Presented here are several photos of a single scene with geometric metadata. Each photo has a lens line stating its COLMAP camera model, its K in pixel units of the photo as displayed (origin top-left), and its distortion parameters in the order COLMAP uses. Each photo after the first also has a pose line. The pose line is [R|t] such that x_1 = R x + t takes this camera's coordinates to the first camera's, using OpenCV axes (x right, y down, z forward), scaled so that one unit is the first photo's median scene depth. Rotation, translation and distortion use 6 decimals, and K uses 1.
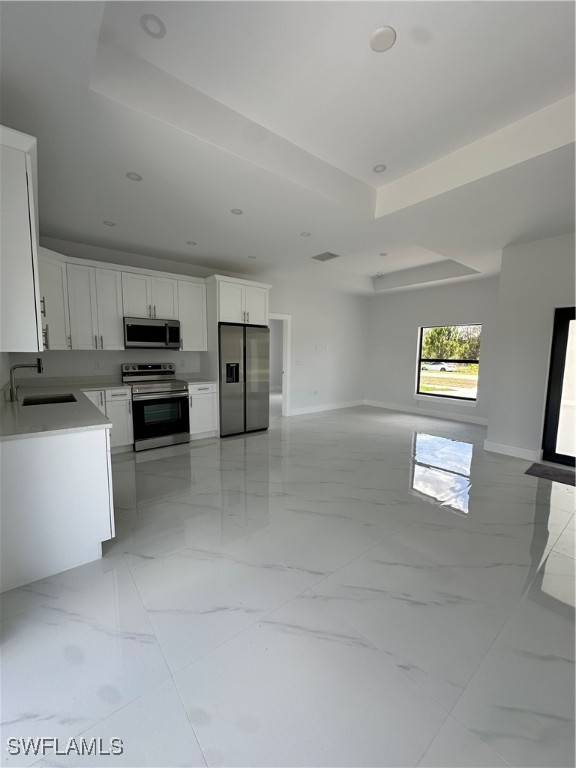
lens RADIAL K [[305.5, 0, 290.1], [0, 305.5, 384.4], [0, 0, 1]] dist [-0.000686, -0.000831]
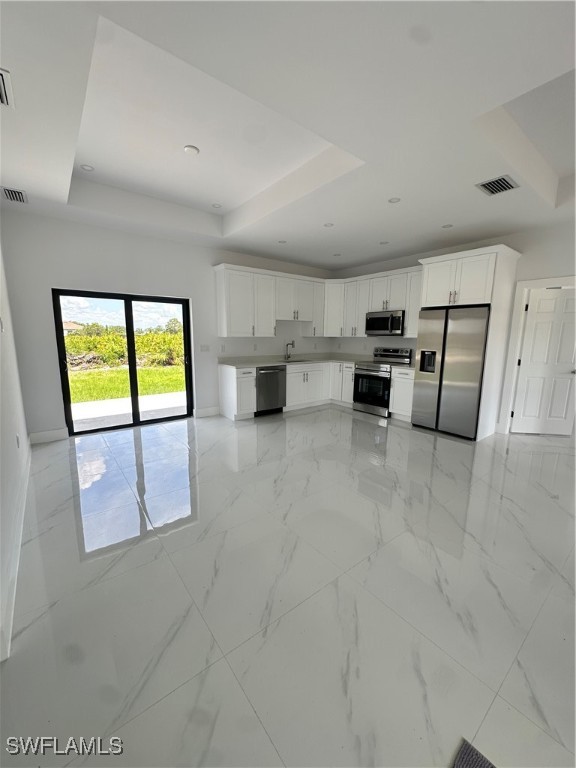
lens RADIAL K [[305.5, 0, 286.4], [0, 305.5, 386.9], [0, 0, 1]] dist [-0.000686, -0.000831]
pose [[-0.015337, 0.158141, -0.987297, 0.786761], [-0.112472, 0.980874, 0.158859, -0.063903], [0.993537, 0.113479, 0.002742, 0.606616]]
